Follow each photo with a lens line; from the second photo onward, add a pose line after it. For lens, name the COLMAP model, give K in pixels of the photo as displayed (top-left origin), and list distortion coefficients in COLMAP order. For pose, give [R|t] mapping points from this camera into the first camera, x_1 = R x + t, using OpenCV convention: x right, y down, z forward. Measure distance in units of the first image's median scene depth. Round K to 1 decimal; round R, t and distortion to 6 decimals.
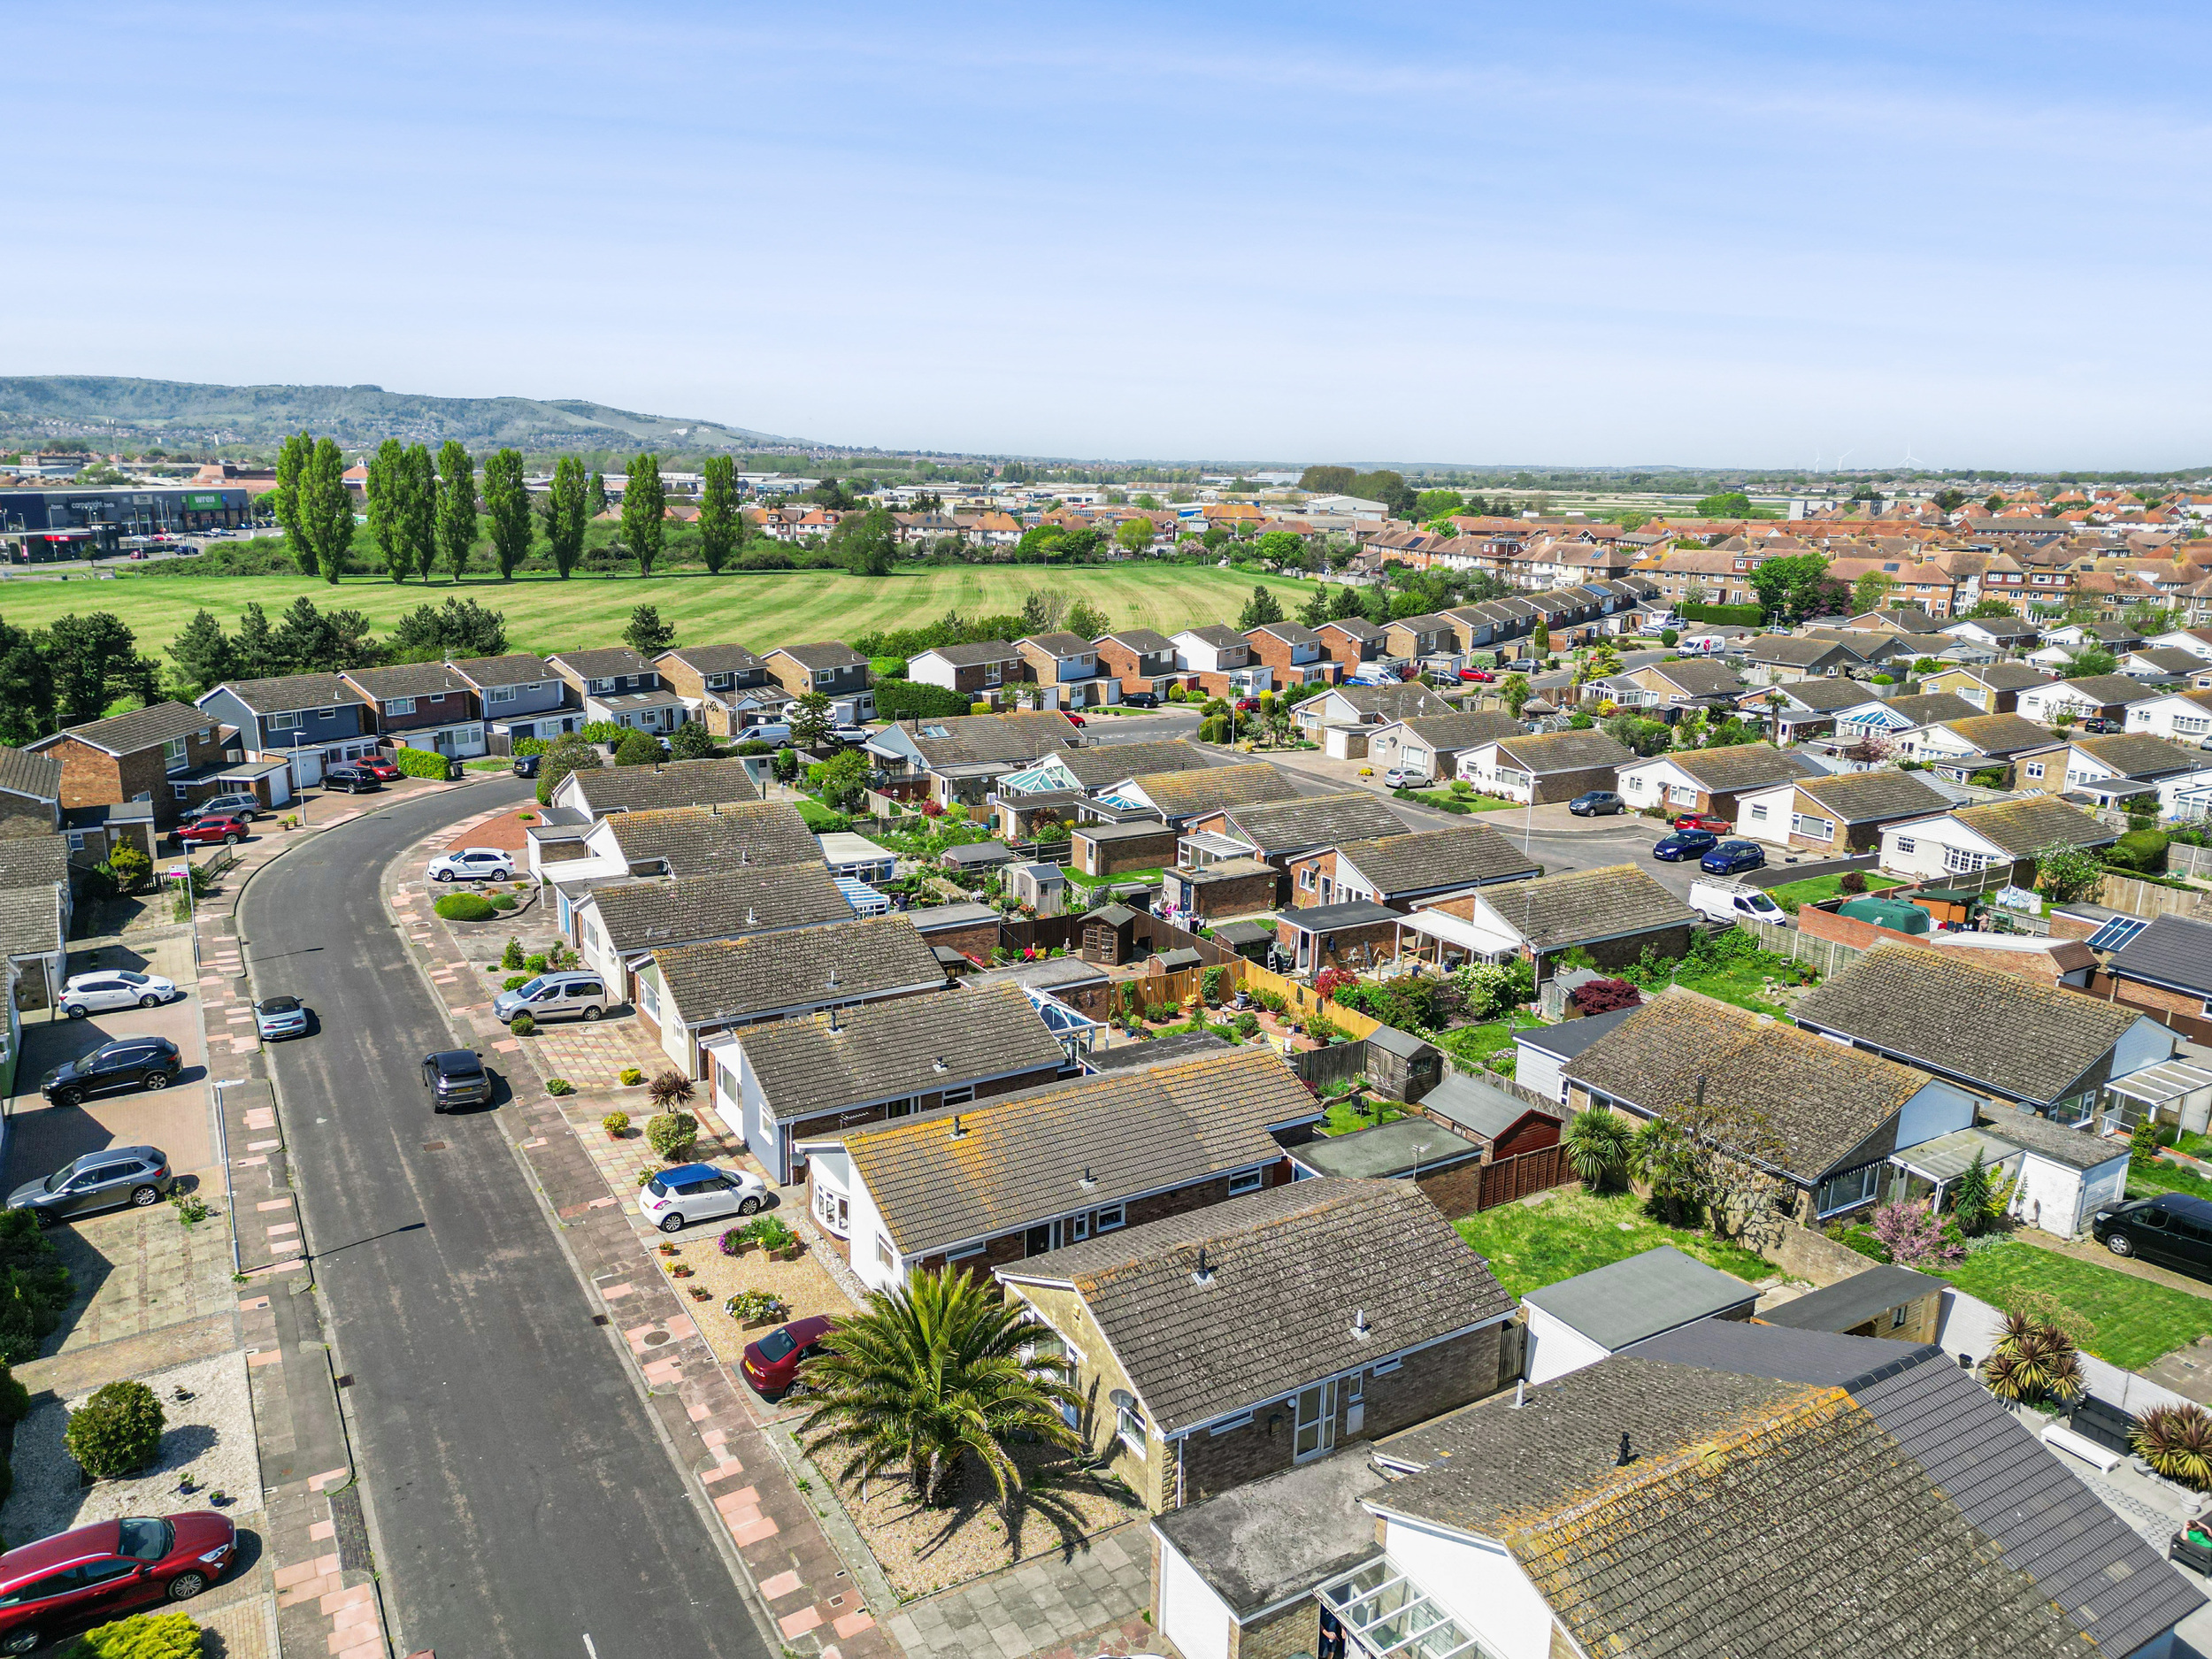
lens RADIAL K [[1537.4, 0, 1100.2], [0, 1537.4, 840.9], [0, 0, 1]] dist [0.091826, -0.096332]
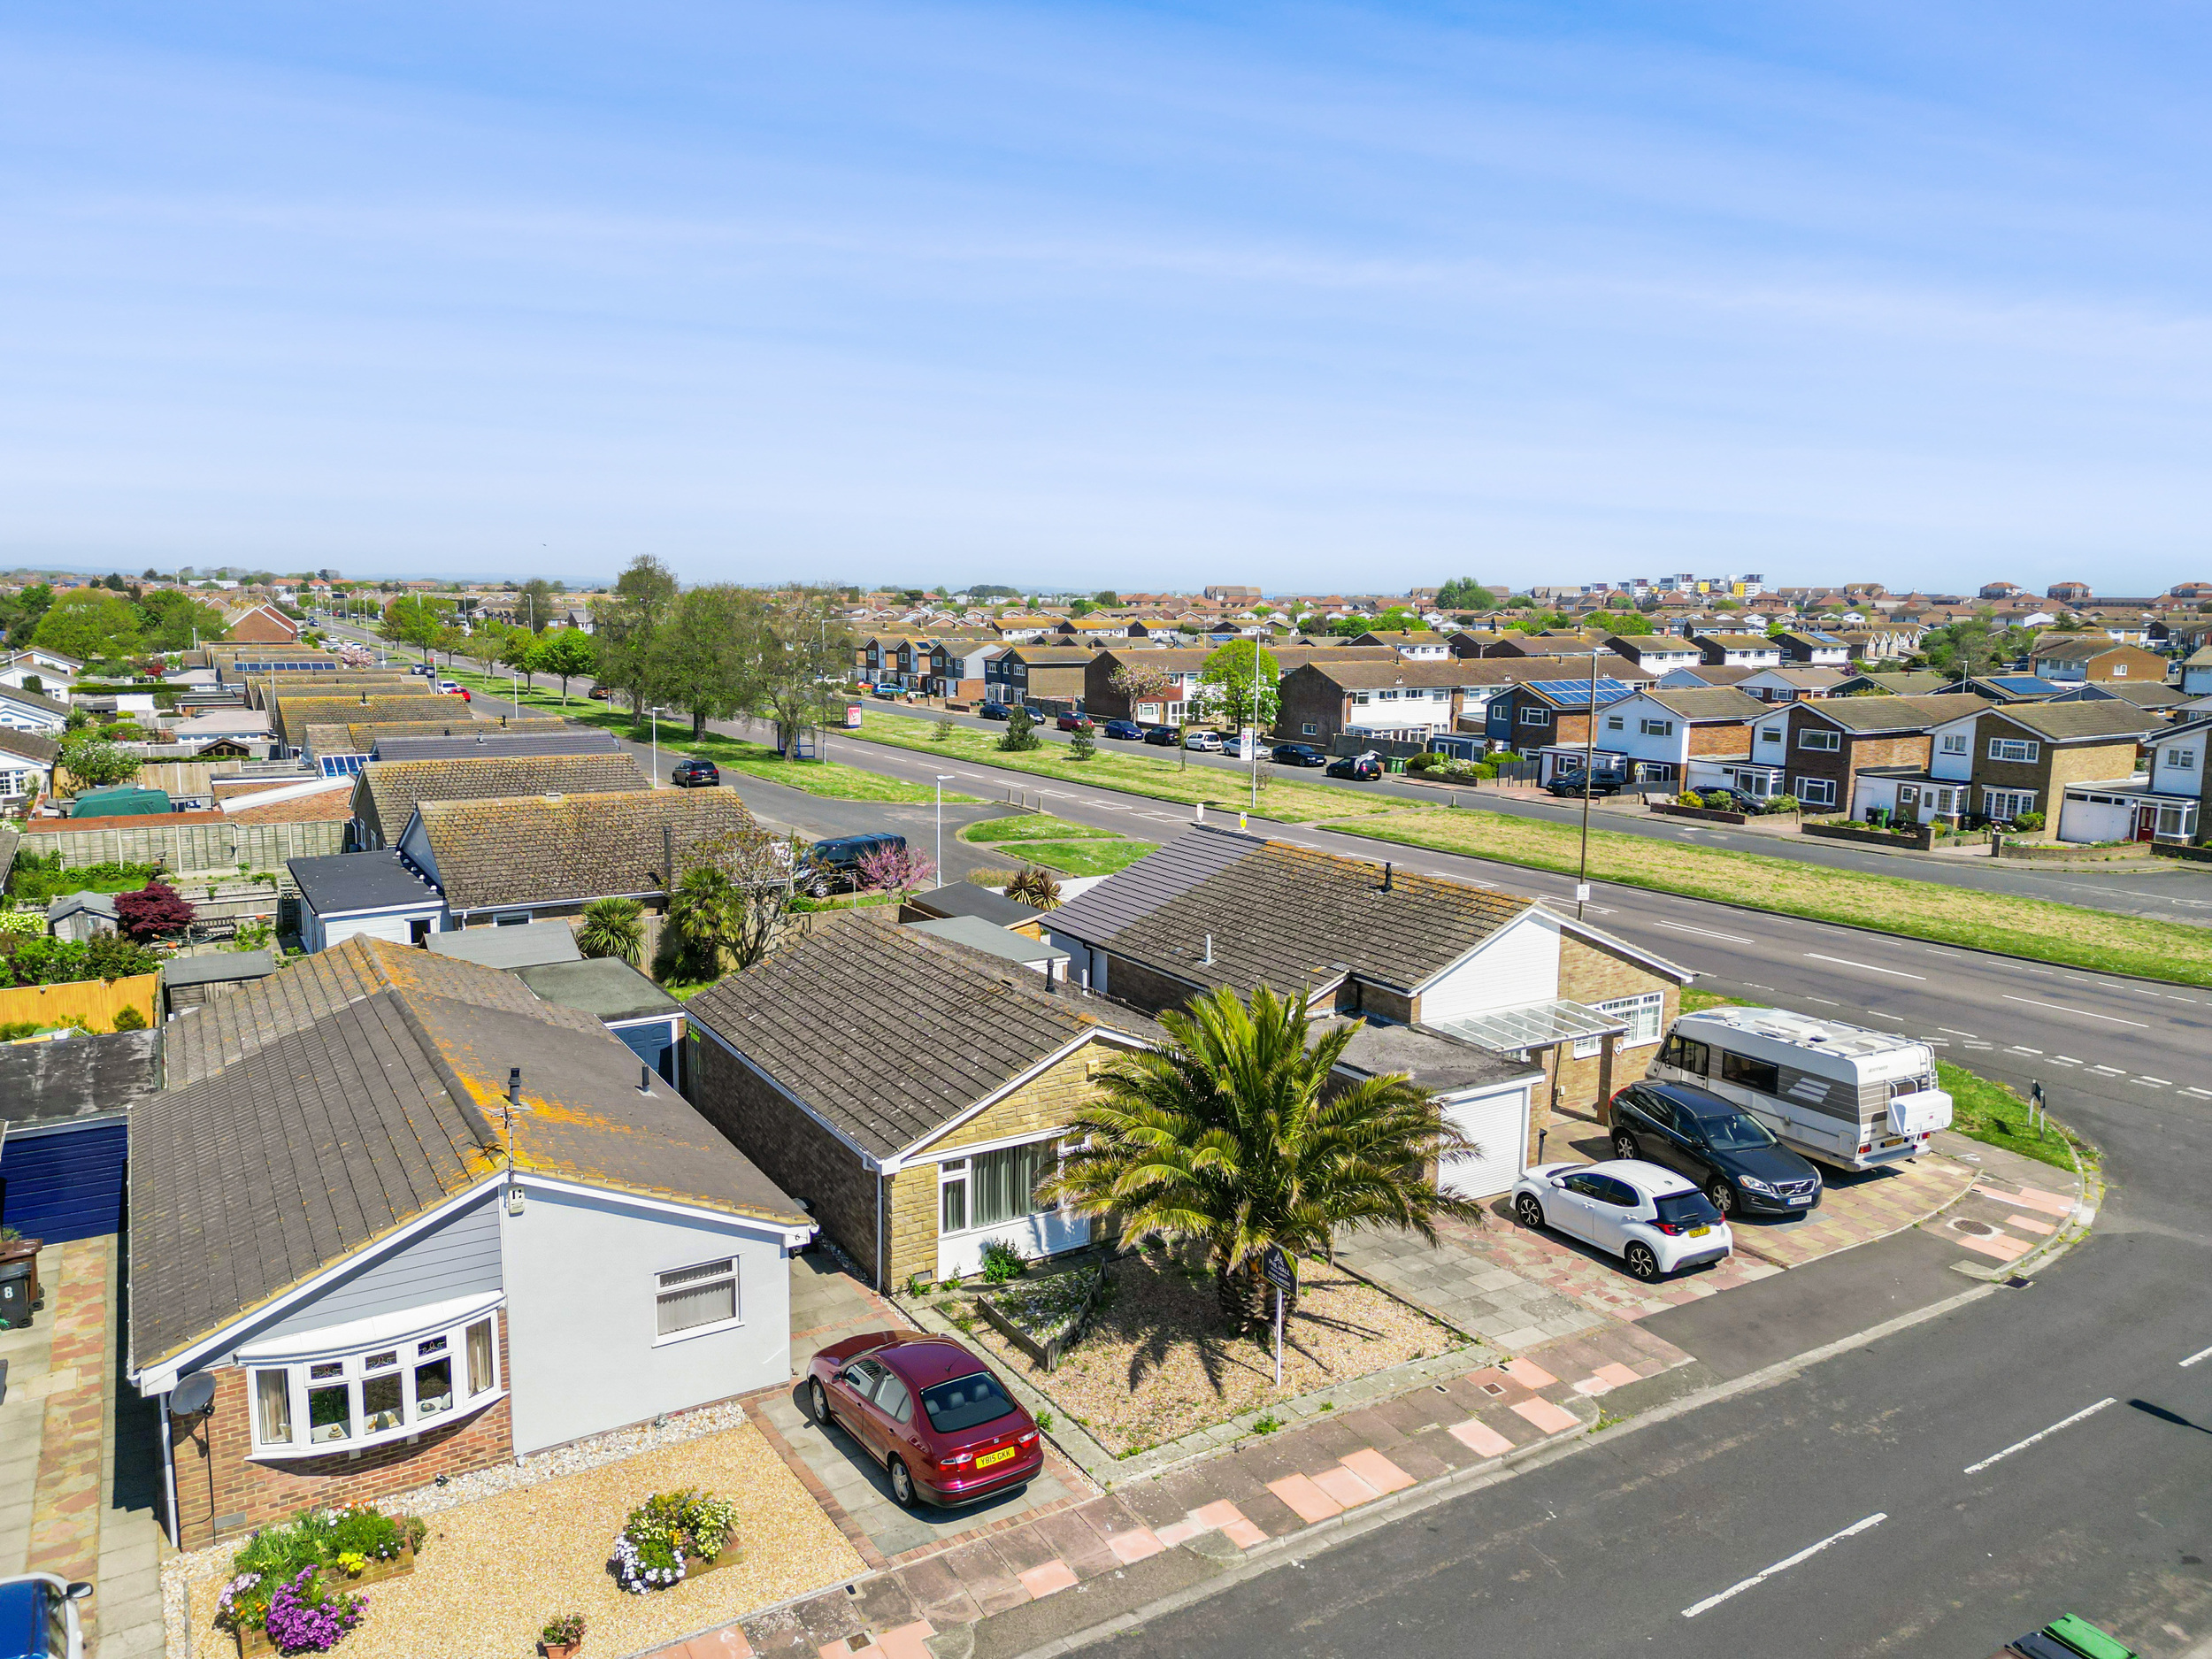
lens RADIAL K [[1537.4, 0, 1100.2], [0, 1537.4, 840.9], [0, 0, 1]] dist [0.091826, -0.096332]
pose [[-0.011250, -0.173619, 0.984749, -0.279934], [0.226339, 0.958808, 0.171632, 0.031081], [-0.973984, 0.224818, 0.028510, 0.377672]]
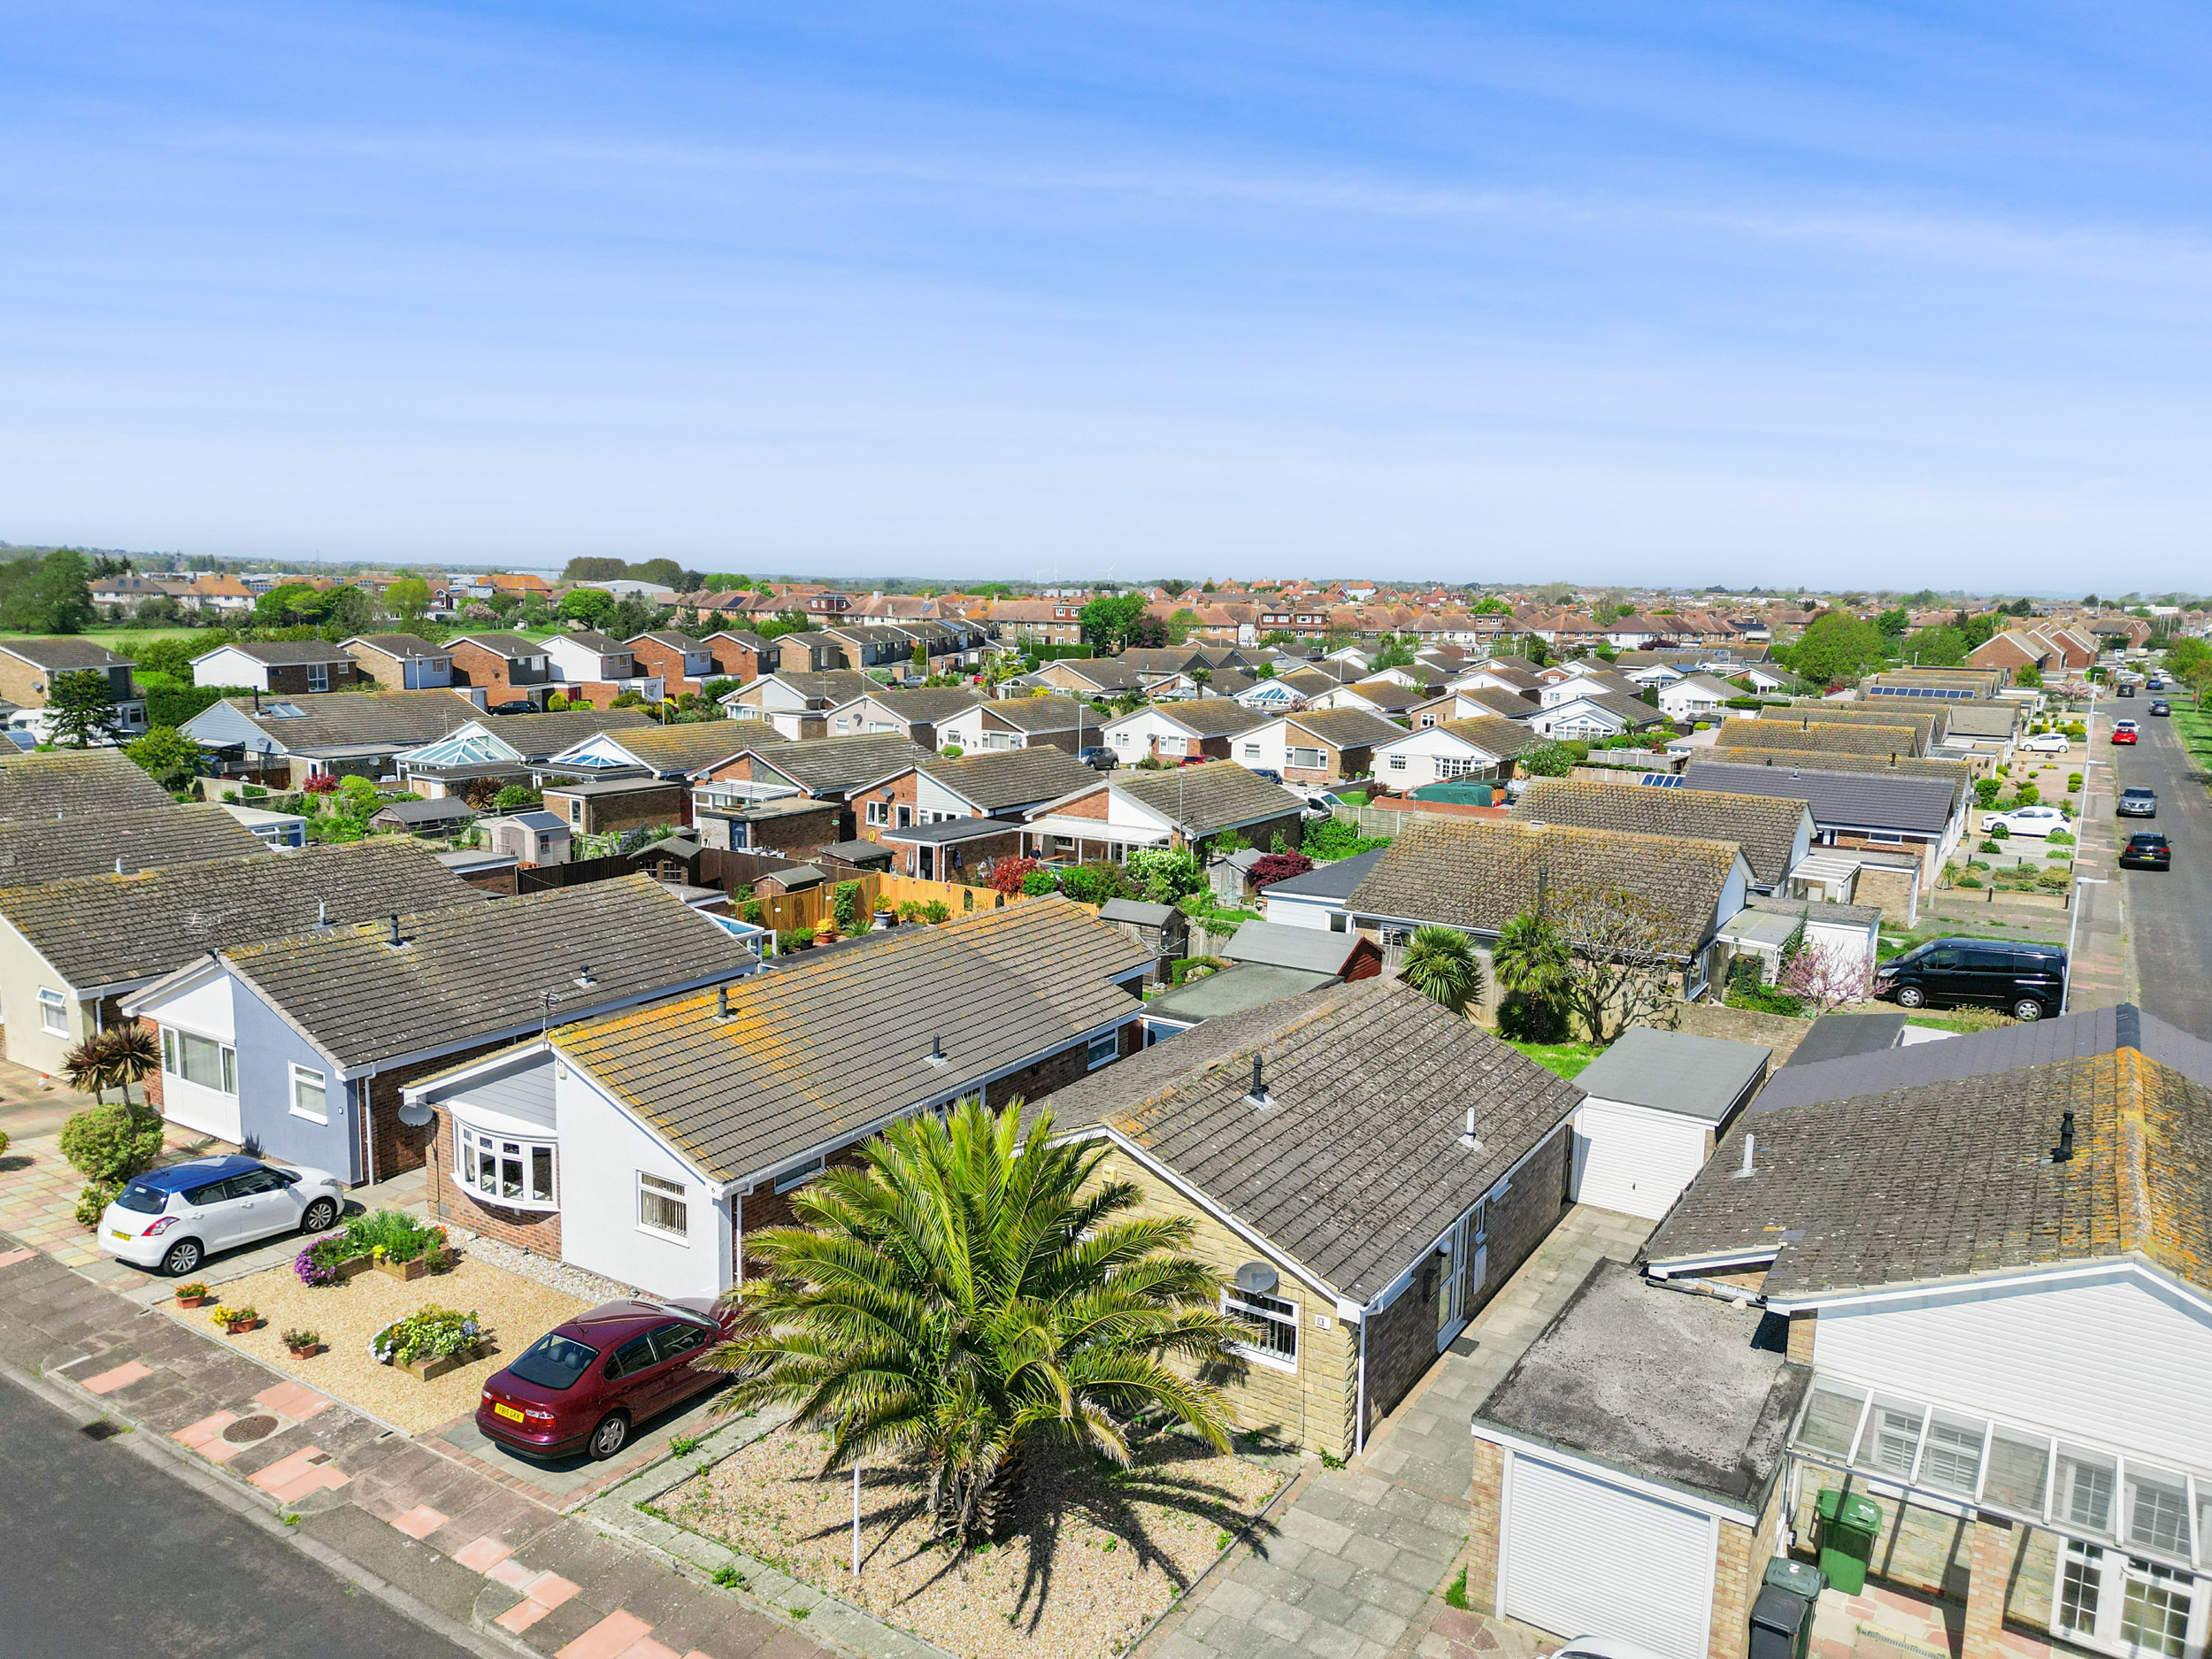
lens RADIAL K [[1537.4, 0, 1100.2], [0, 1537.4, 840.9], [0, 0, 1]] dist [0.091826, -0.096332]
pose [[0.894431, -0.070467, 0.441619, -0.110435], [0.100693, 0.993883, -0.045350, 0.079053], [-0.435722, 0.085030, 0.896056, 0.176578]]
